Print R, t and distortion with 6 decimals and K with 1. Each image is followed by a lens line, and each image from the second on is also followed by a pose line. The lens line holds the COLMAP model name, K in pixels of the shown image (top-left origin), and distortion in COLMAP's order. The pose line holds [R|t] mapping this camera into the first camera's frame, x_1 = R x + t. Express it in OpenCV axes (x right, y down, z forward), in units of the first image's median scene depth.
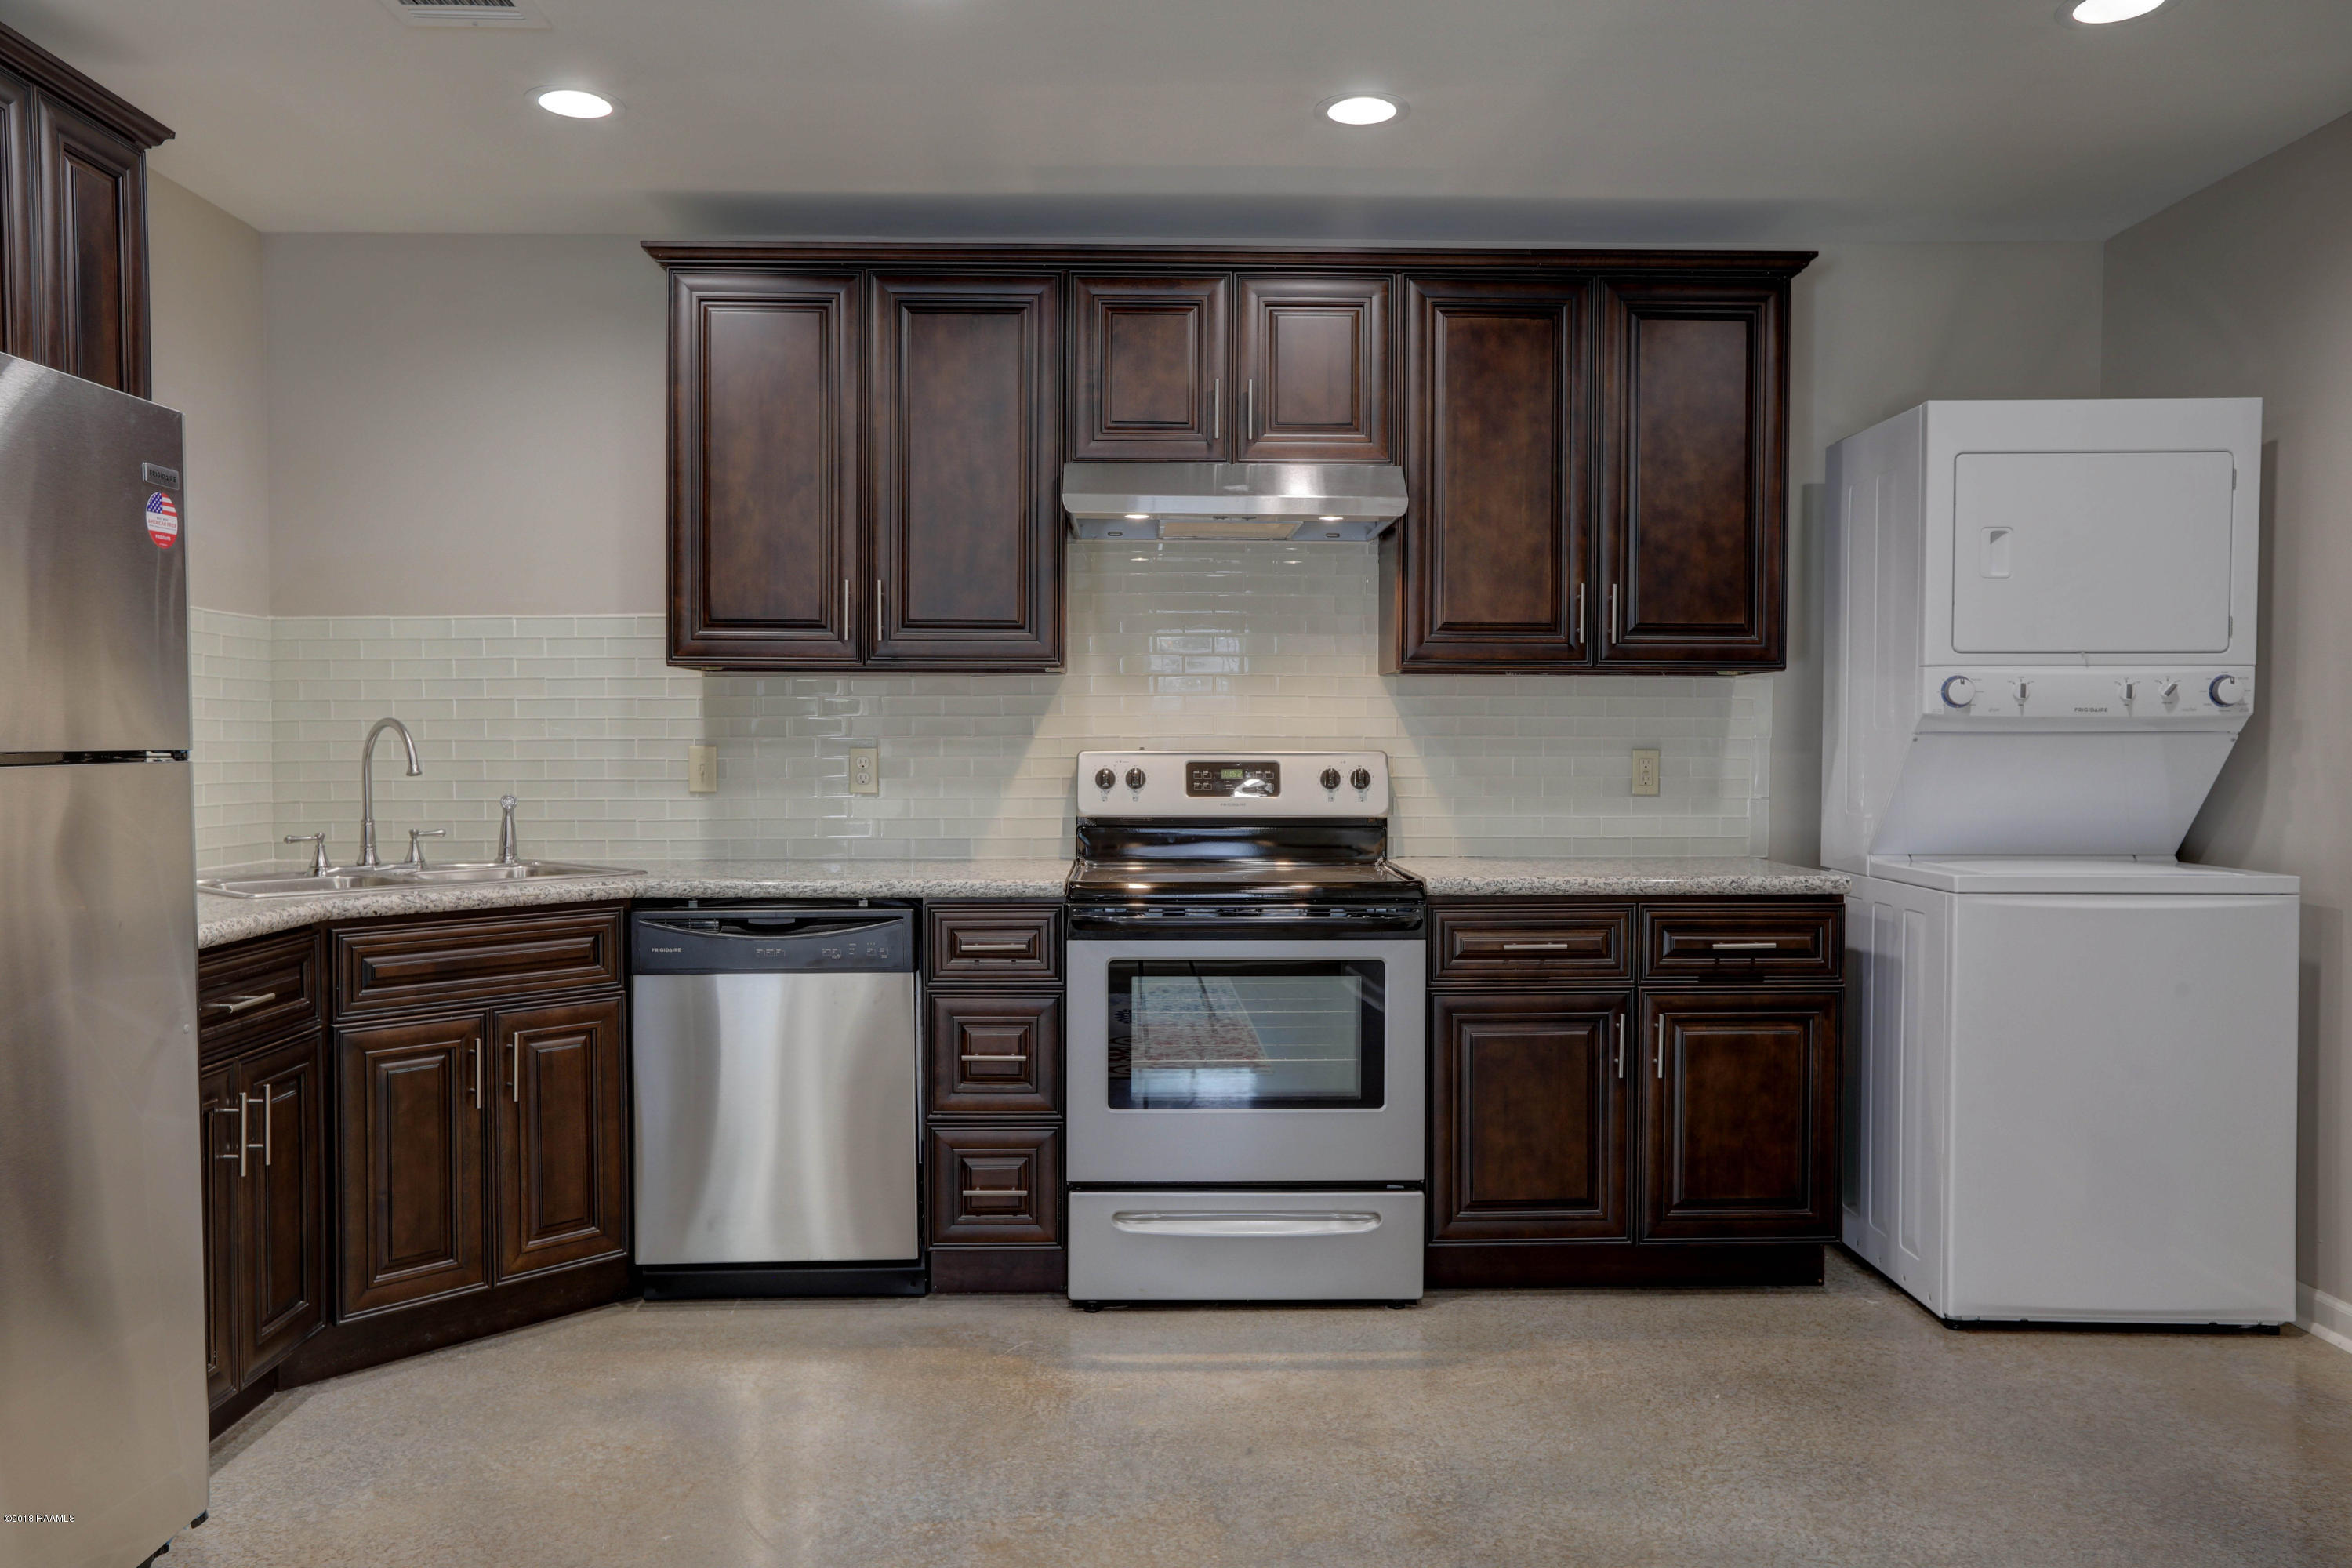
lens RADIAL K [[1732.1, 0, 1177.1], [0, 1732.1, 782.5], [0, 0, 1]] dist [0.001543, 0.040358]
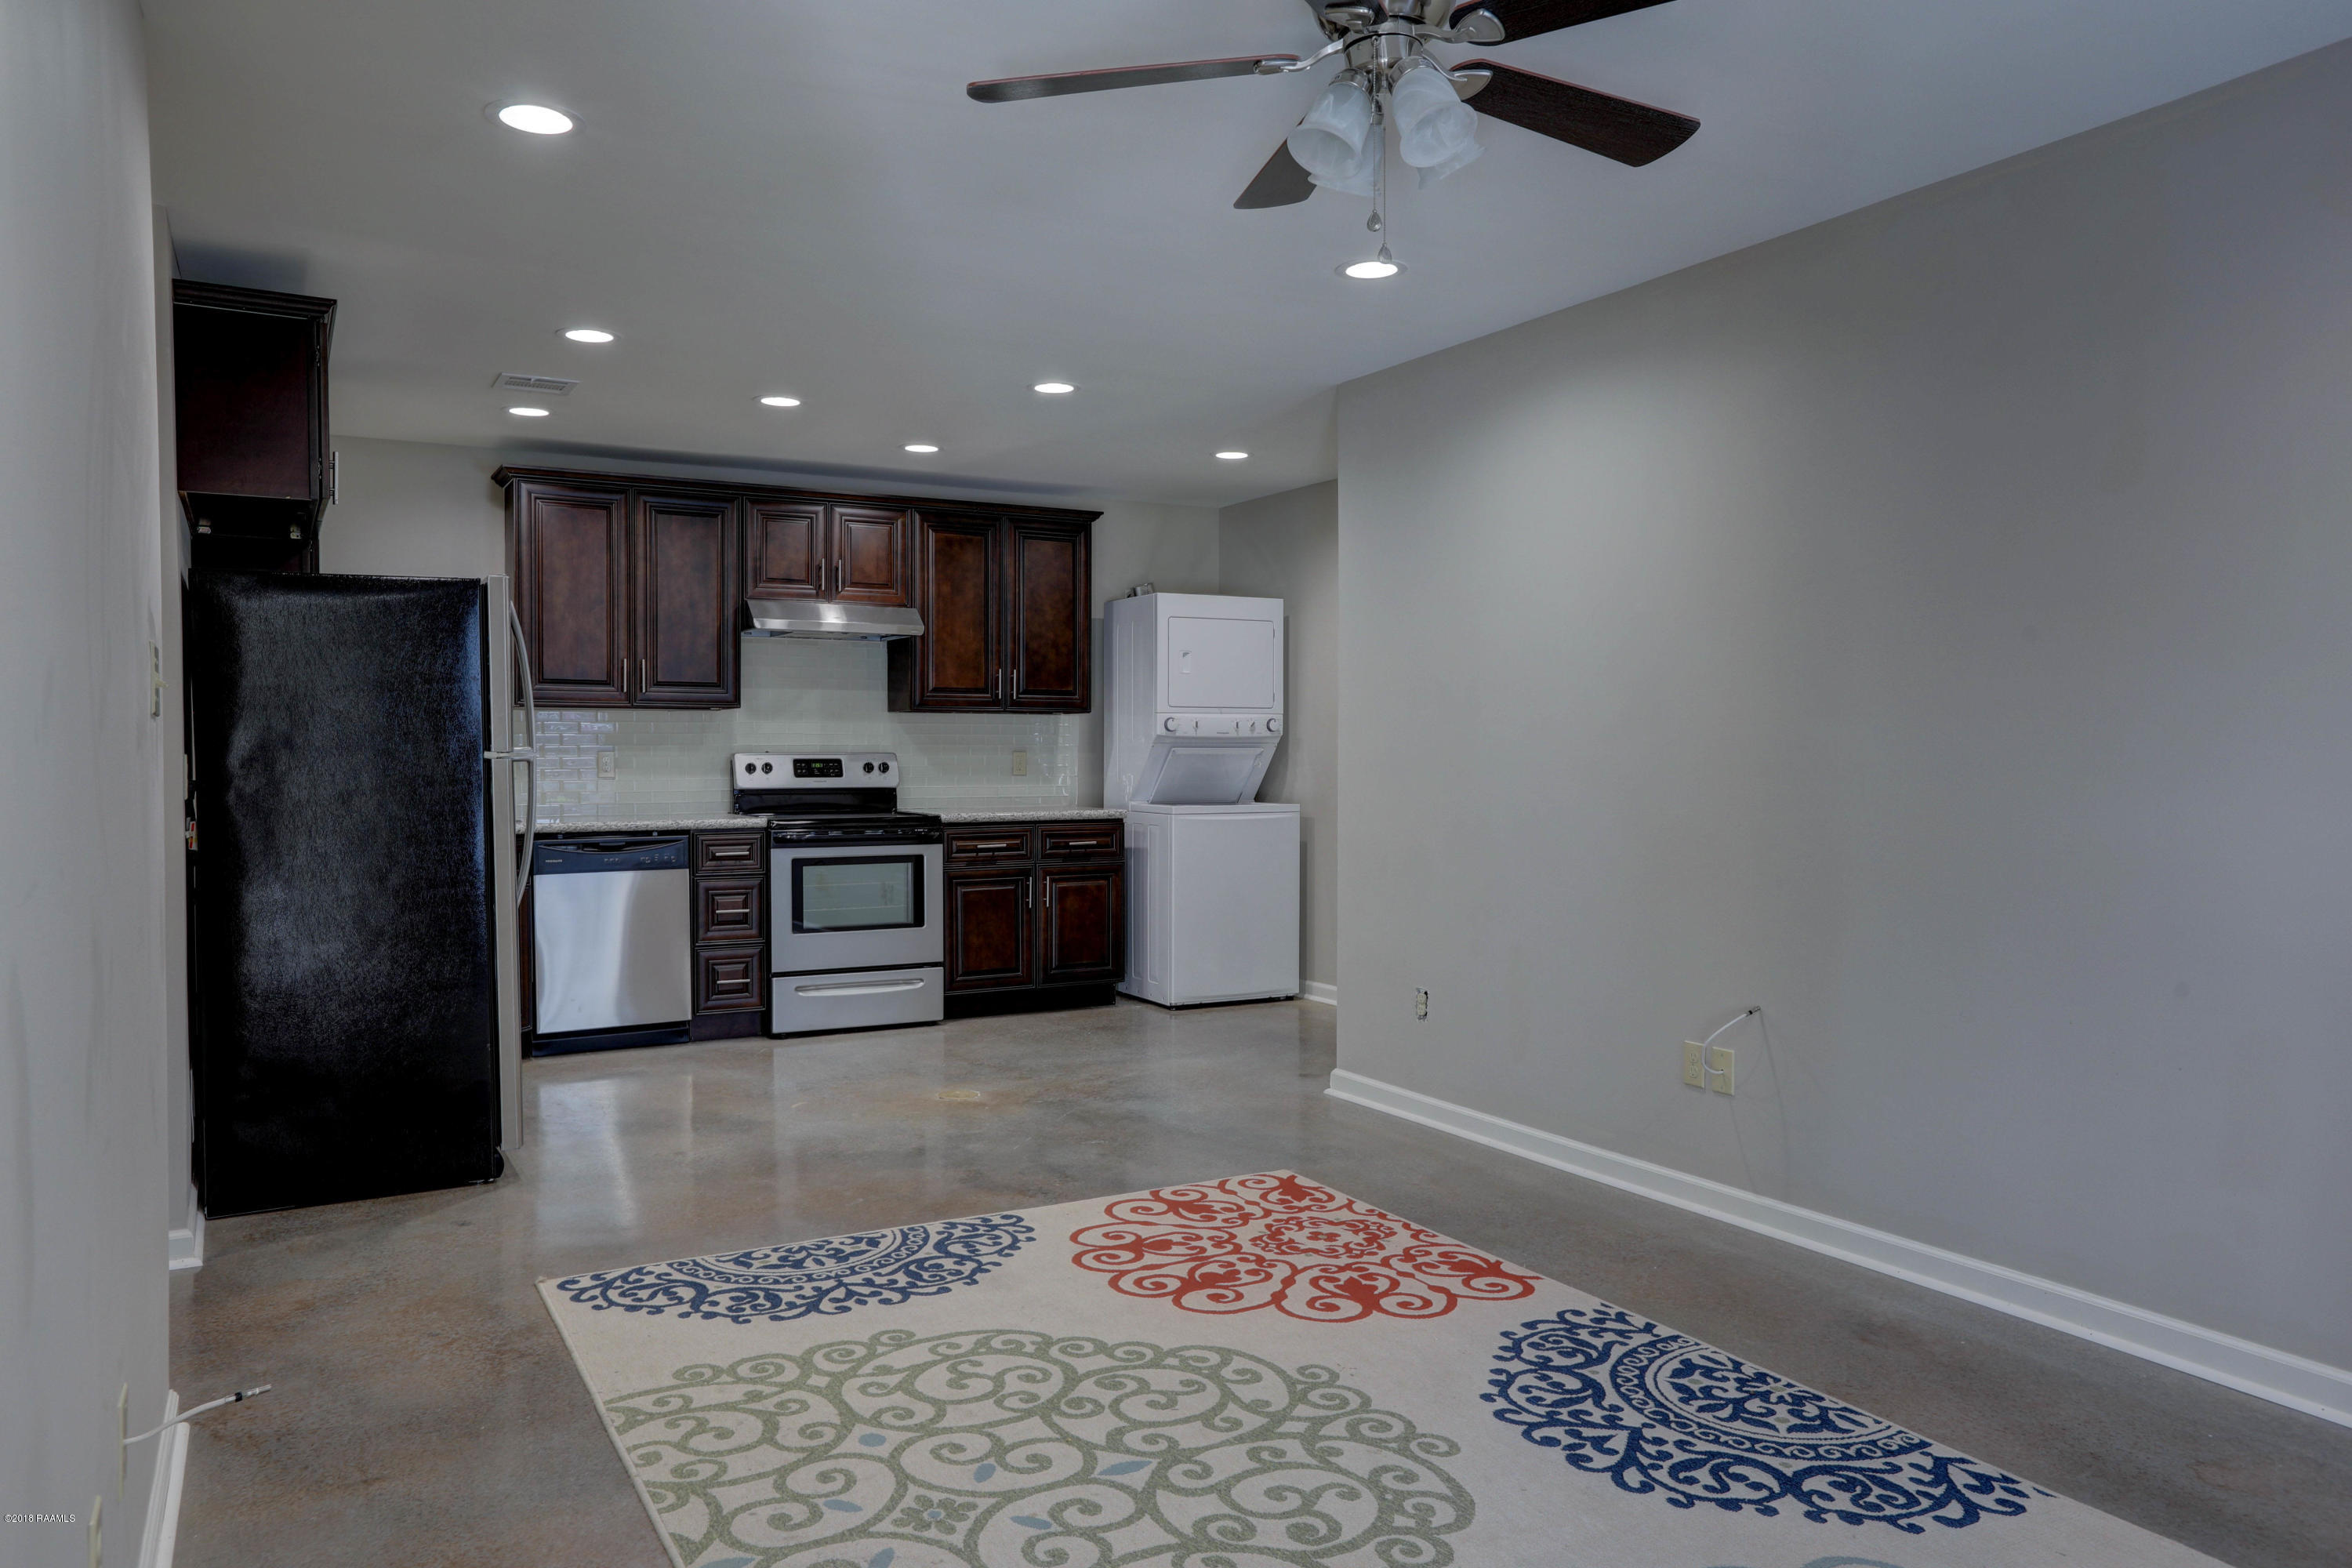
lens RADIAL K [[1668.2, 0, 1180.8], [0, 1668.2, 789.2], [0, 0, 1]] dist [0.001968, 0.000353]
pose [[0.880695, -0.012570, 0.473518, -0.532711], [0.013673, 0.999906, 0.001112, 0.027201], [-0.473487, 0.005495, 0.880784, -0.856675]]
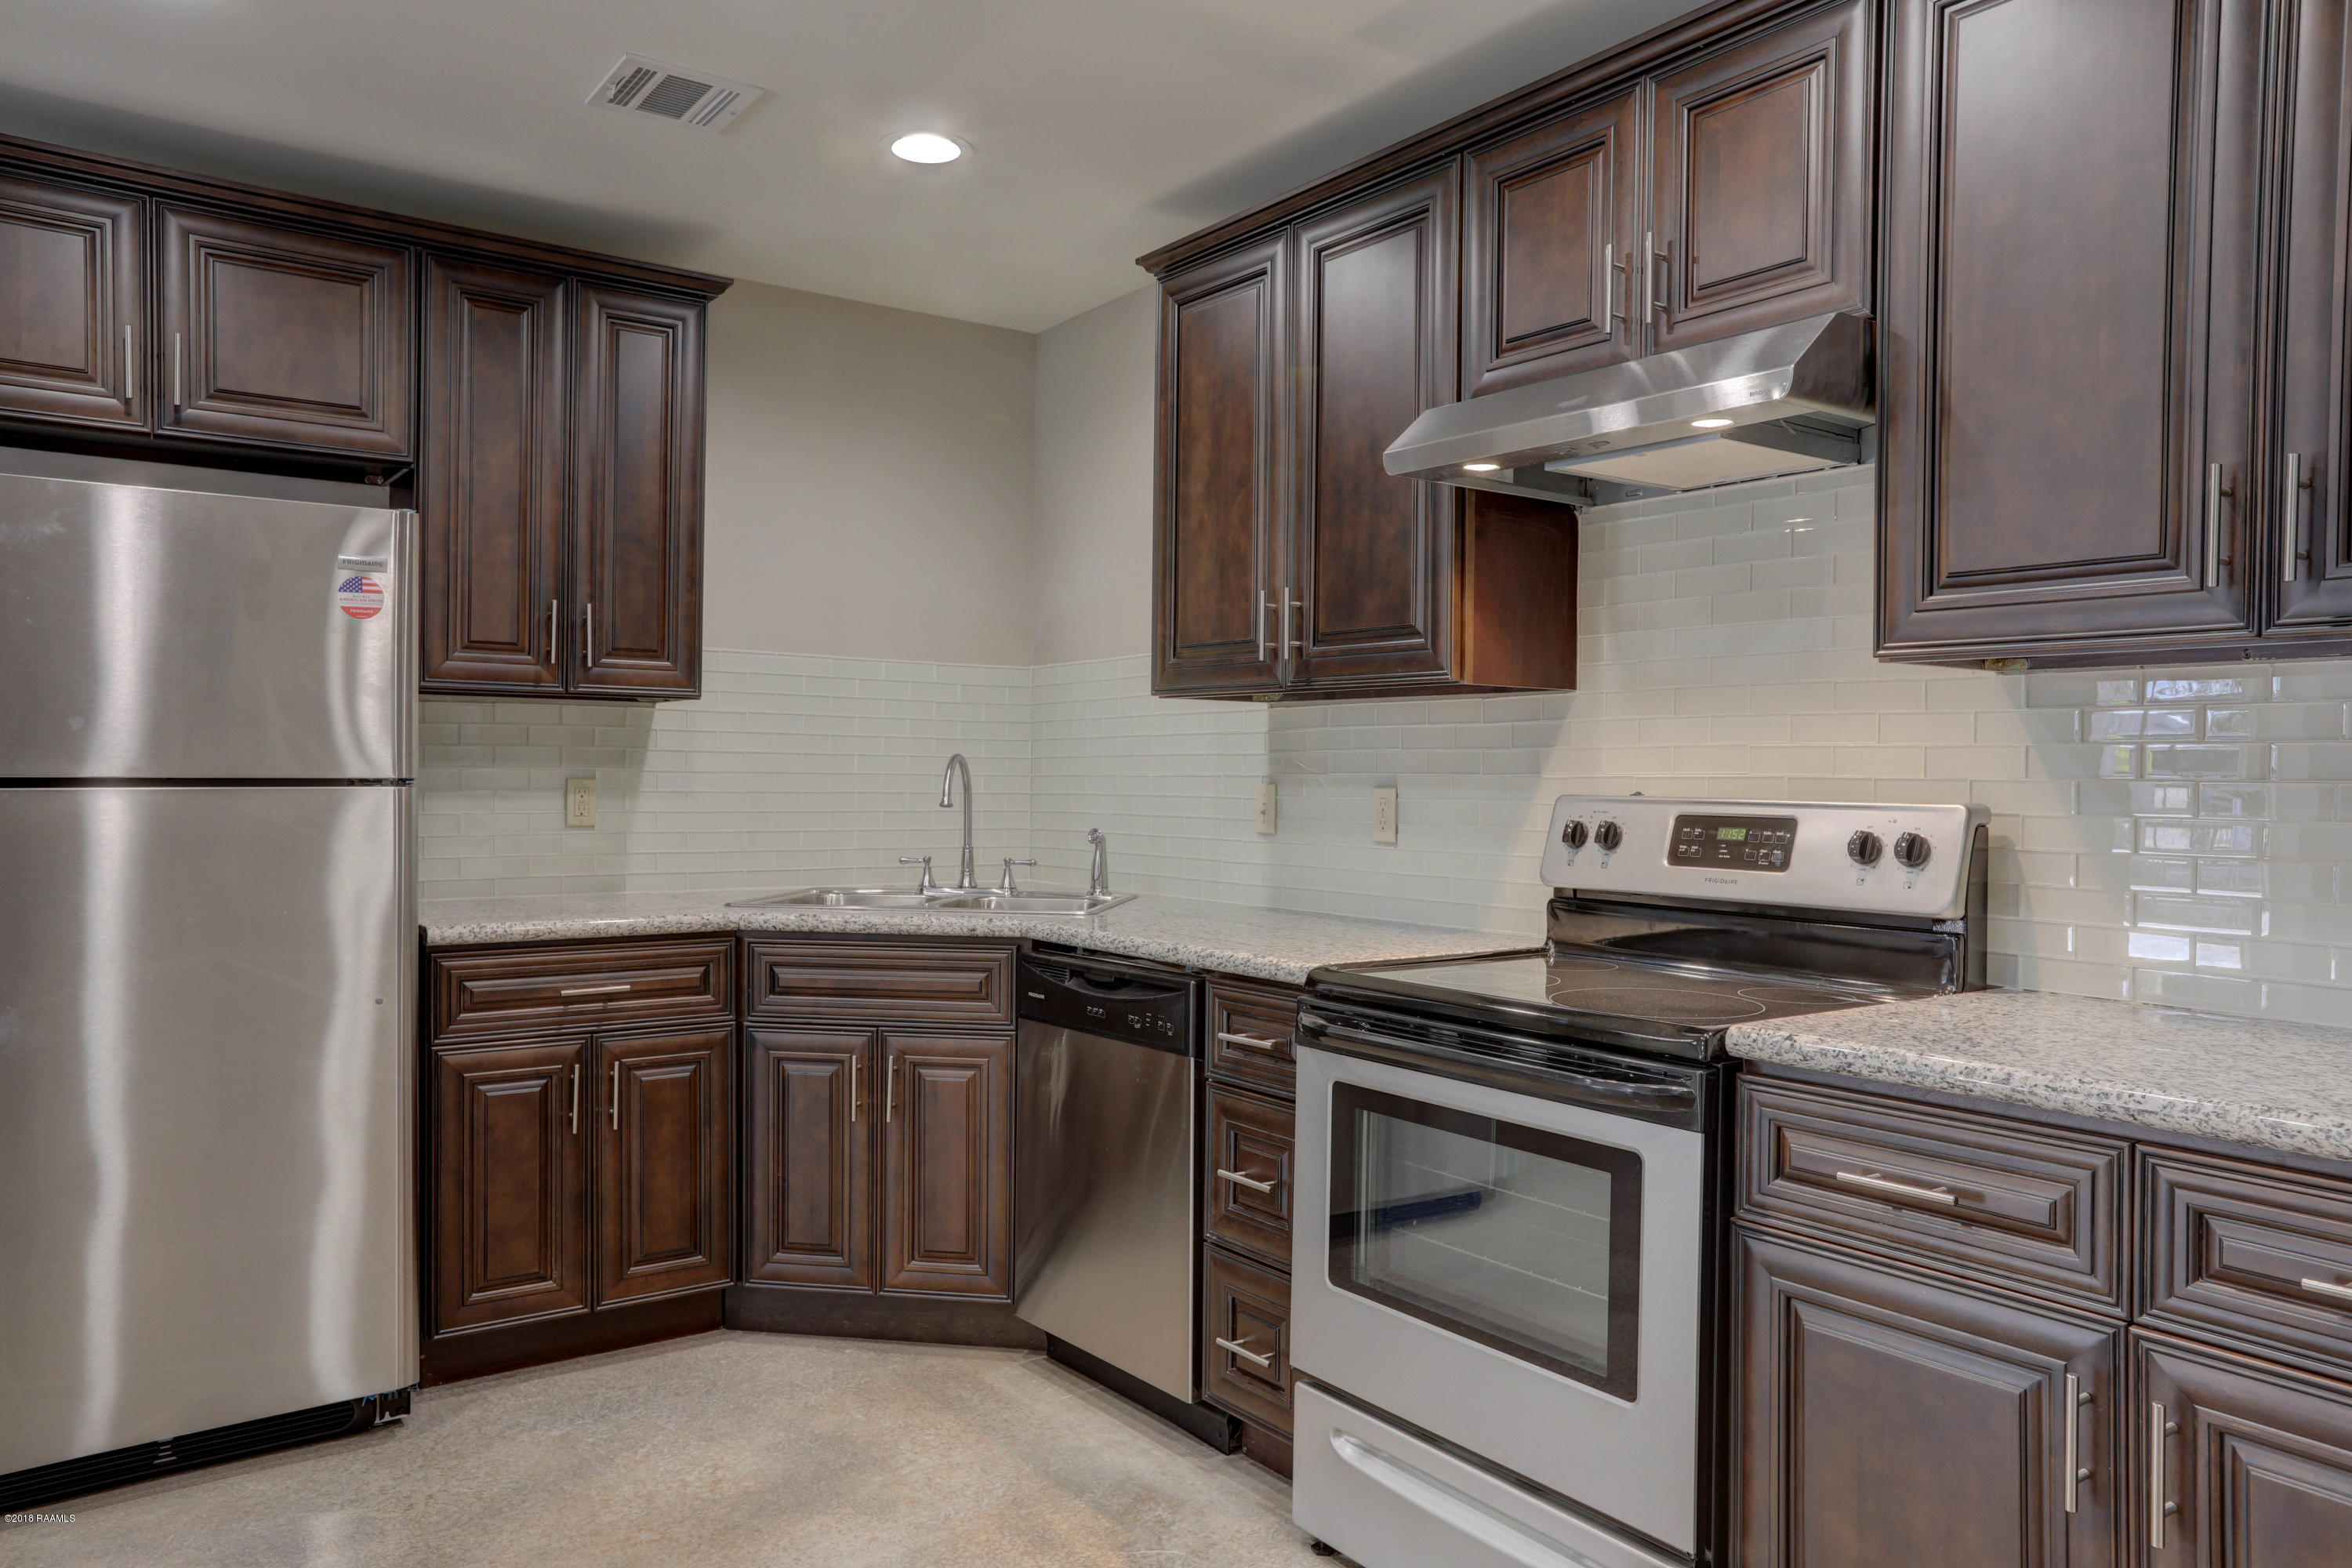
lens RADIAL K [[1668.2, 0, 1168.0], [0, 1668.2, 782.7], [0, 0, 1]] dist [0.001968, 0.000353]
pose [[0.547721, 0.010316, -0.836597, 0.498744], [-0.026503, 0.999636, -0.005025, -0.017544], [0.836241, 0.024925, 0.547795, 0.537540]]
